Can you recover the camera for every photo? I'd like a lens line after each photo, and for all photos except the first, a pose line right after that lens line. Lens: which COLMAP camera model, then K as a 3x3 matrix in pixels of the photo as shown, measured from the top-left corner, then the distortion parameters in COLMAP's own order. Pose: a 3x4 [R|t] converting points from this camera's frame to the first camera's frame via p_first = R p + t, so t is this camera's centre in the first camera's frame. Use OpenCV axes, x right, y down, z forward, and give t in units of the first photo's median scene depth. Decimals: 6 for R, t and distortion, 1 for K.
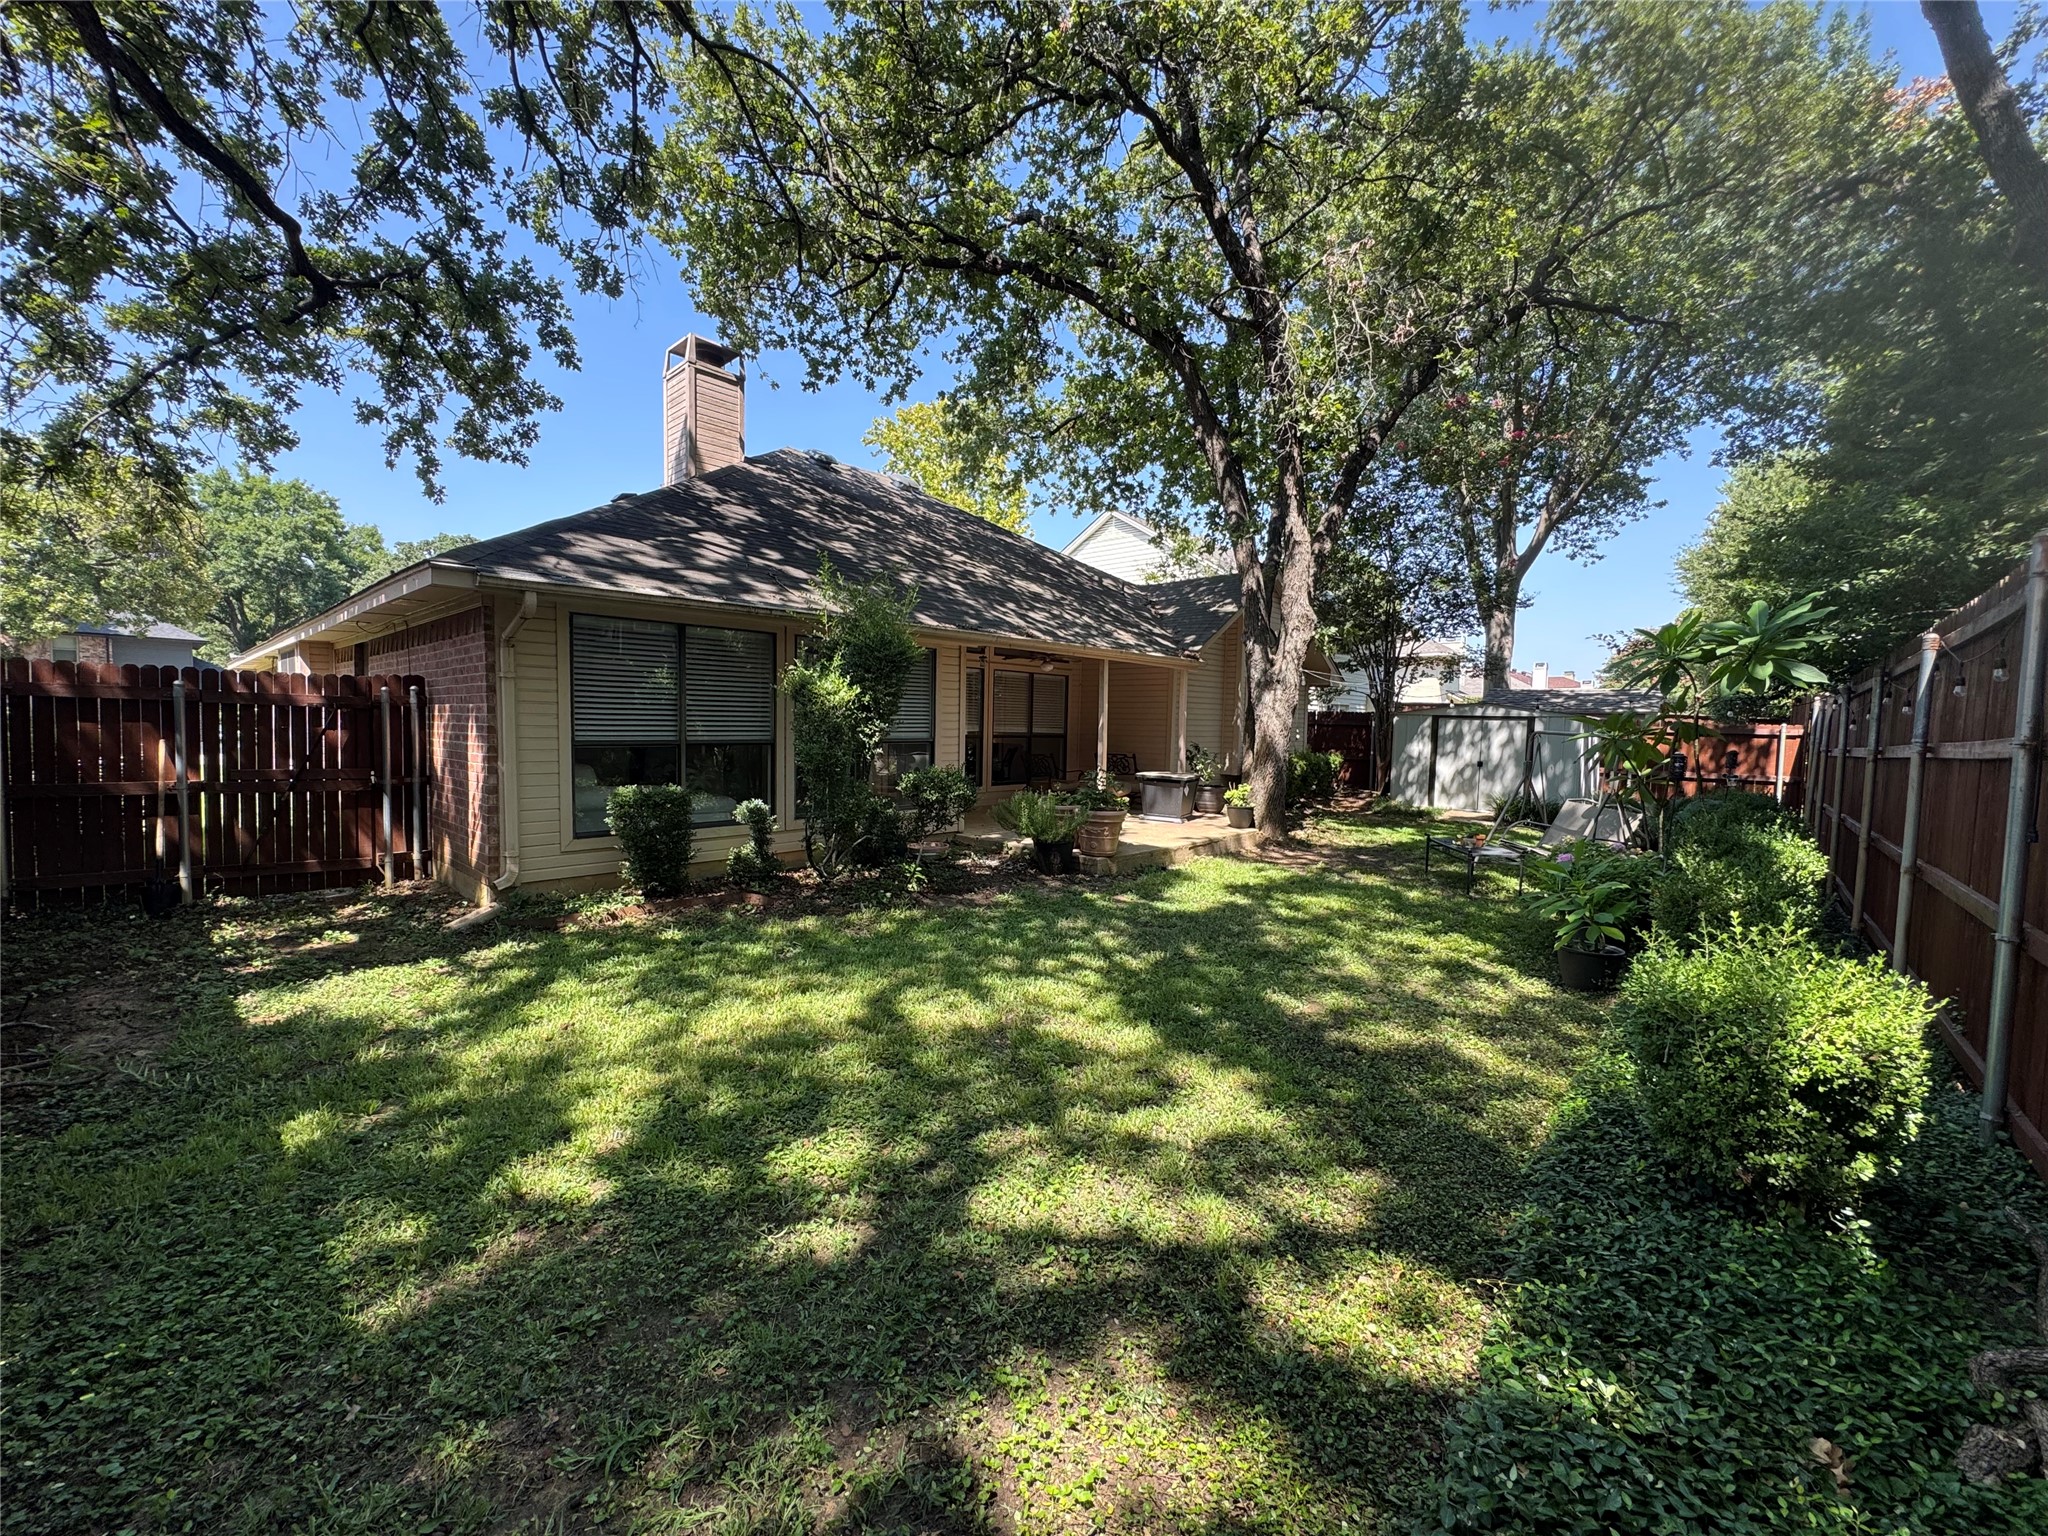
lens RADIAL K [[809.1, 0, 1023.9], [0, 809.1, 776.2], [0, 0, 1]] dist [-0.000179, 0.000019]
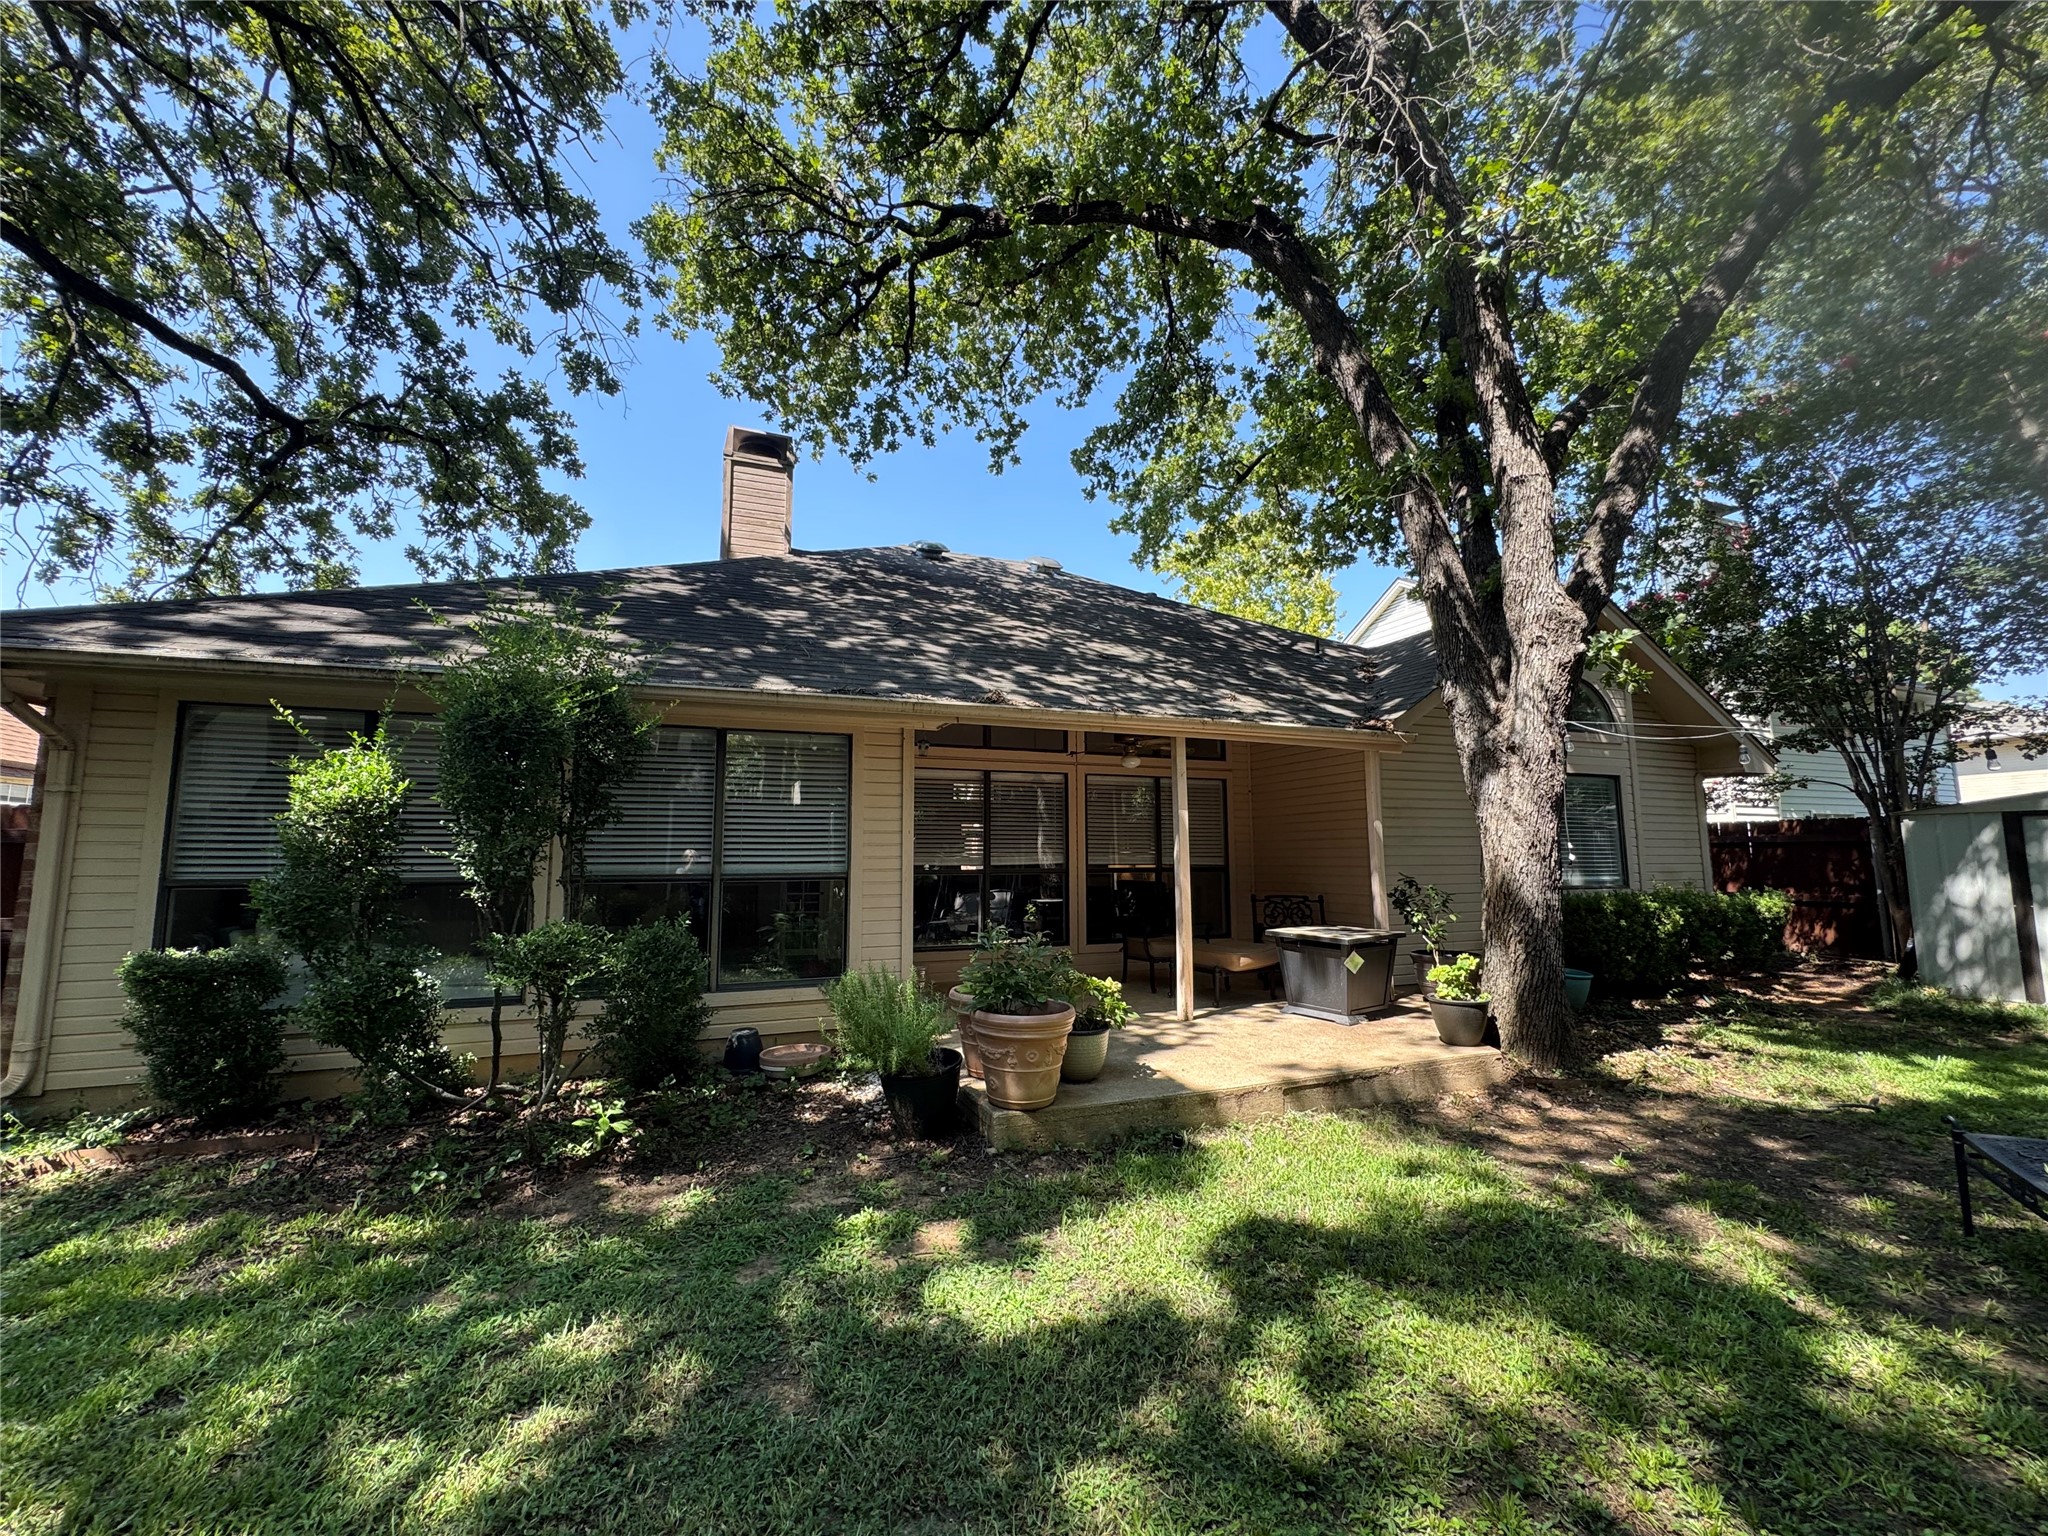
lens RADIAL K [[809.1, 0, 1023.9], [0, 809.1, 776.2], [0, 0, 1]] dist [-0.000179, 0.000019]
pose [[0.899022, -0.063729, -0.433242, 0.239712], [-0.010339, 0.985989, -0.166492, -0.013391], [0.437782, 0.154159, 0.885766, 0.387257]]
